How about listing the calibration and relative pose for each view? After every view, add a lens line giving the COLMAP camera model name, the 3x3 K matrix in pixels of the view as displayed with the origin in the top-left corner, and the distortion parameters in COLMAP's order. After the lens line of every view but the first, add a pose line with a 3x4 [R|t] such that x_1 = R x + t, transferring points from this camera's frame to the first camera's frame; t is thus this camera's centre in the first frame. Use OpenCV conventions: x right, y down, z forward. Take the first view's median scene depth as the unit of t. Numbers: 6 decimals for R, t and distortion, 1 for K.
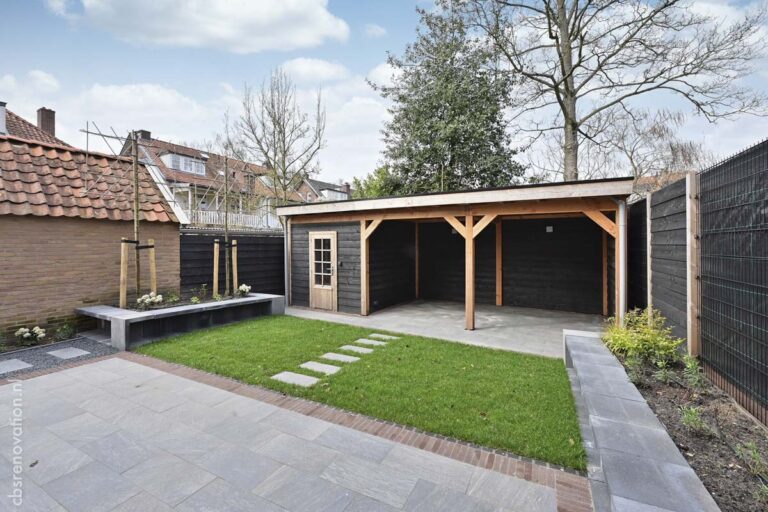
lens RADIAL K [[337.3, 0, 383.3], [0, 337.3, 240.2], [0, 0, 1]] dist [-0.001043, -0.000032]
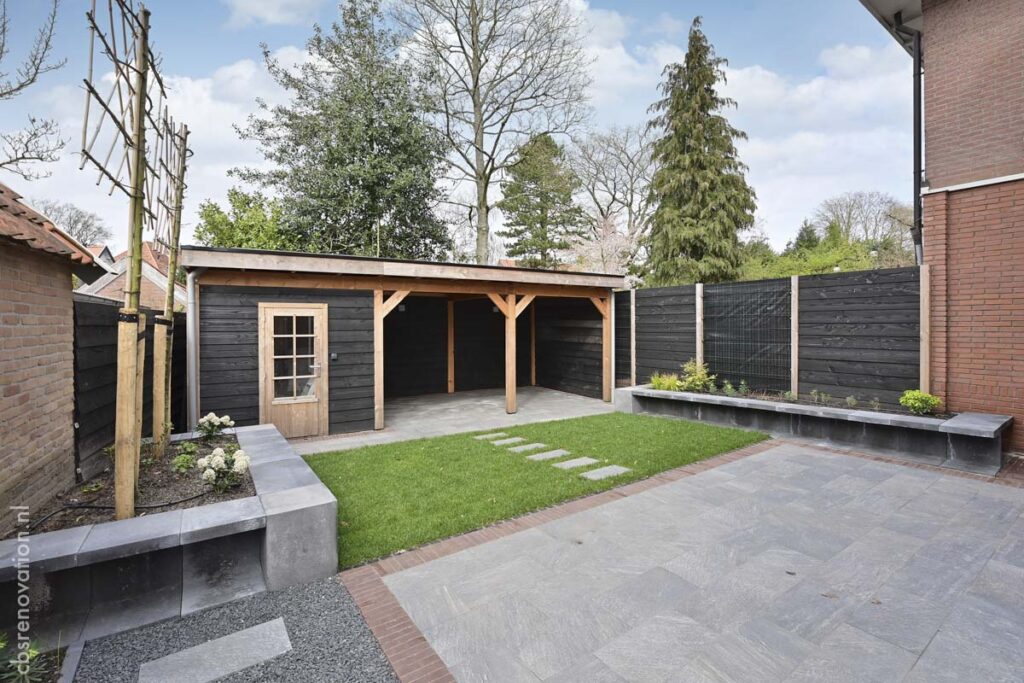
lens RADIAL K [[445.1, 0, 512.0], [0, 445.1, 341.5], [0, 0, 1]] dist [-0.030772, -0.000053]
pose [[0.478406, -0.037310, 0.877346, -0.741441], [-0.001956, 0.999049, 0.043552, 0.005809], [-0.878137, -0.022552, 0.477878, 0.348929]]
